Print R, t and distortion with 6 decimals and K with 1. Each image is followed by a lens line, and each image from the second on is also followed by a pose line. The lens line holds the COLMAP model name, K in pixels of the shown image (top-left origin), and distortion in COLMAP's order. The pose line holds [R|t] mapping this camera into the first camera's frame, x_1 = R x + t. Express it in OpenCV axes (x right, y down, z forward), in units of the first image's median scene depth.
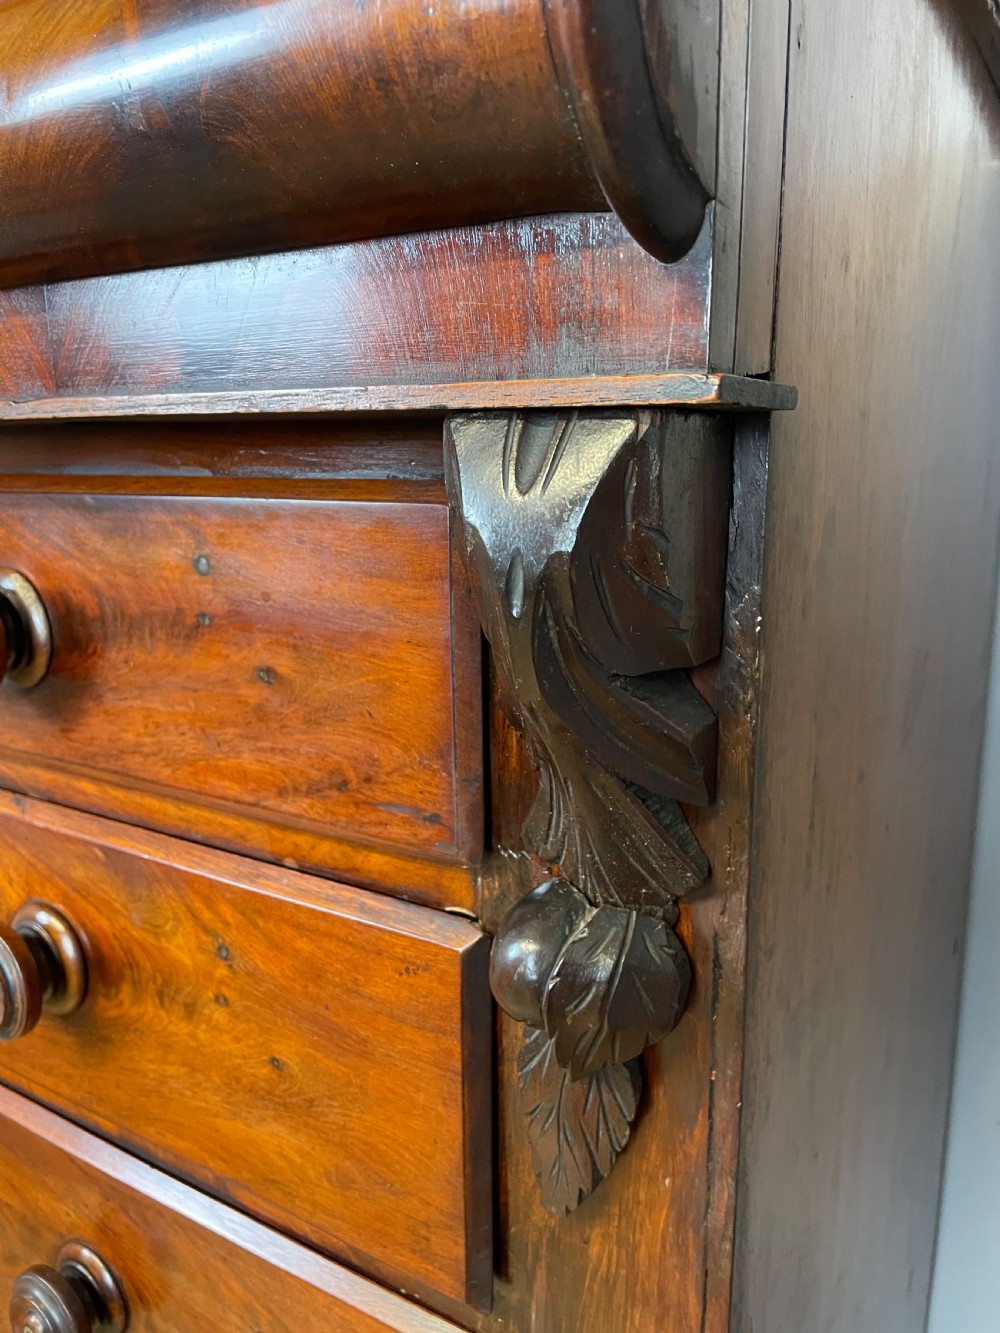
lens RADIAL K [[1020.2, 0, 510.1], [0, 1020.2, 669.8], [0, 0, 1]] dist [0.092514, -0.118950]
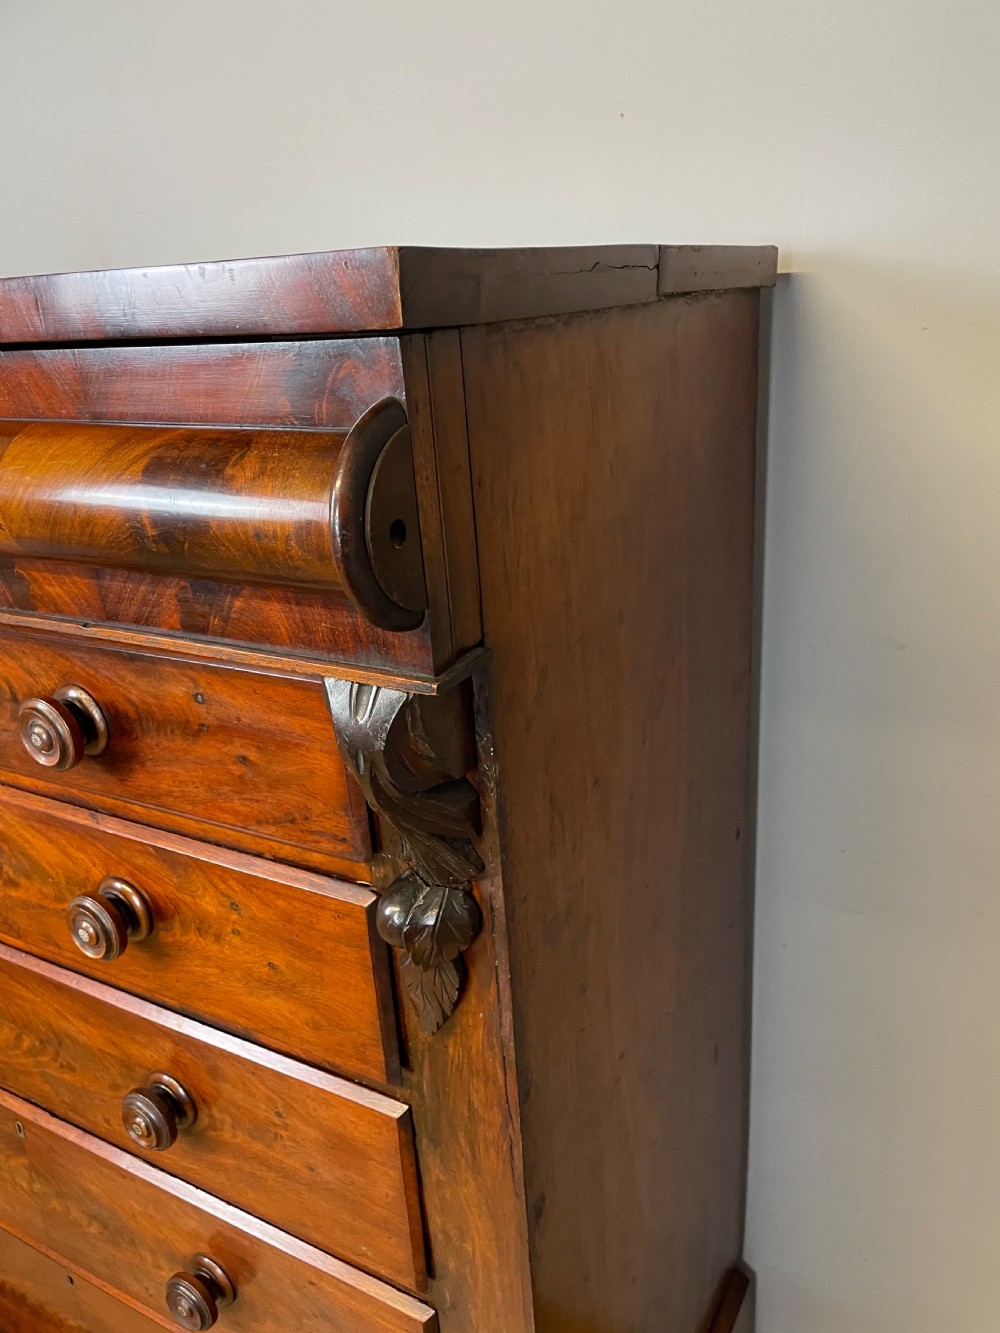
lens RADIAL K [[1020.2, 0, 510.1], [0, 1020.2, 669.8], [0, 0, 1]] dist [0.092514, -0.118950]
pose [[0.997509, -0.068126, 0.018272, 0.180556], [0.064531, 0.986039, 0.153503, -0.360010], [-0.028474, -0.151941, 0.987979, -0.666635]]
